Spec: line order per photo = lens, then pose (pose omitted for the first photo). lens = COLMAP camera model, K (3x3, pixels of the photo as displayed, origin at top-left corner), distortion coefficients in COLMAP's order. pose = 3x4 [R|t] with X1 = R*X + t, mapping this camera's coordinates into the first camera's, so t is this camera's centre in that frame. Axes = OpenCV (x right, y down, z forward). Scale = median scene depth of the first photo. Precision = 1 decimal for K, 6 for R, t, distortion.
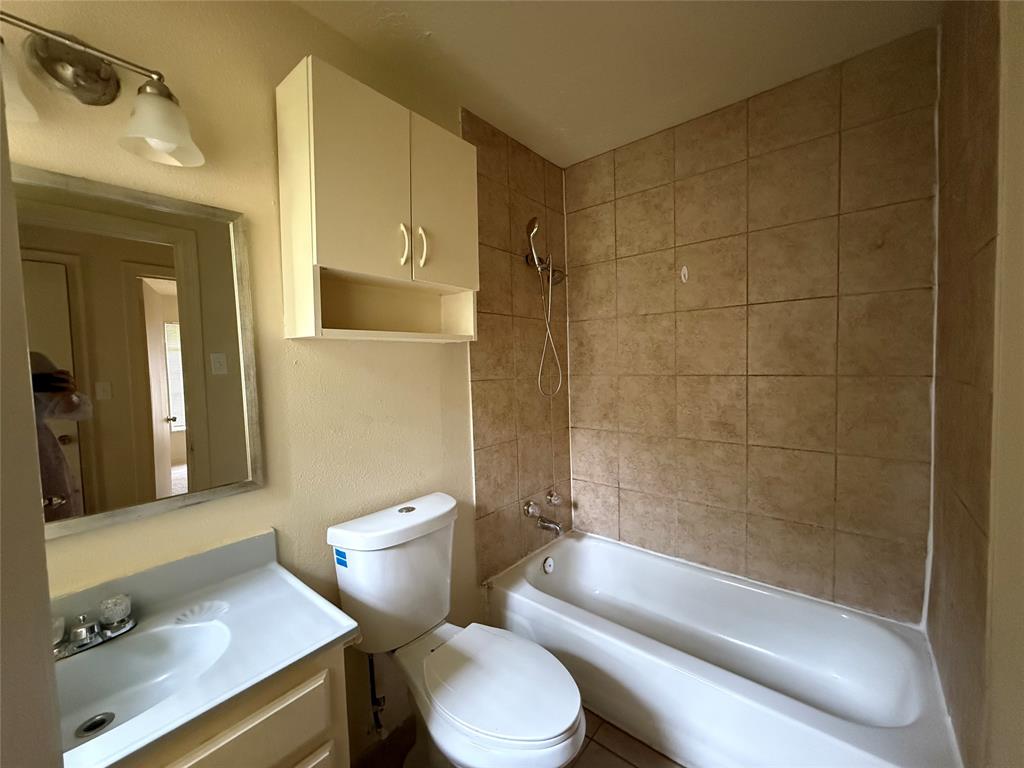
lens RADIAL K [[408.2, 0, 512.0], [0, 408.2, 384.0], [0, 0, 1]] dist [0.000025, -0.000018]
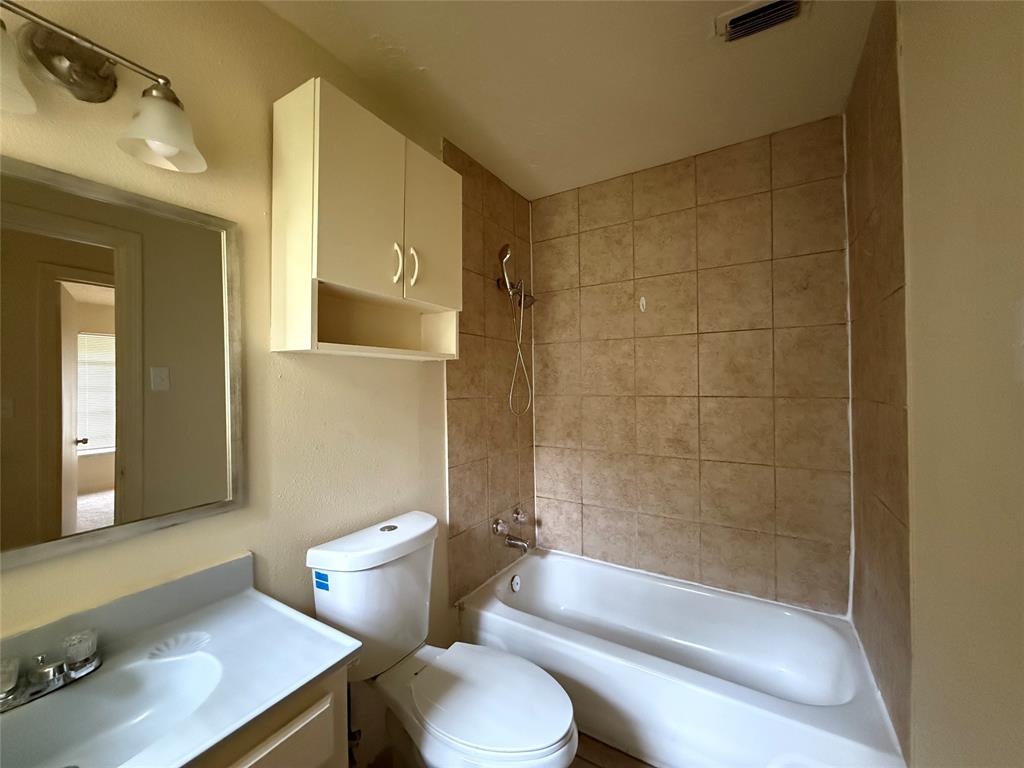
lens RADIAL K [[408.2, 0, 512.0], [0, 408.2, 384.0], [0, 0, 1]] dist [0.000025, -0.000018]
pose [[0.989509, 0.015539, 0.143636, -0.098581], [-0.007620, 0.998429, -0.055515, 0.011842], [-0.144273, 0.053838, 0.988072, -0.028239]]
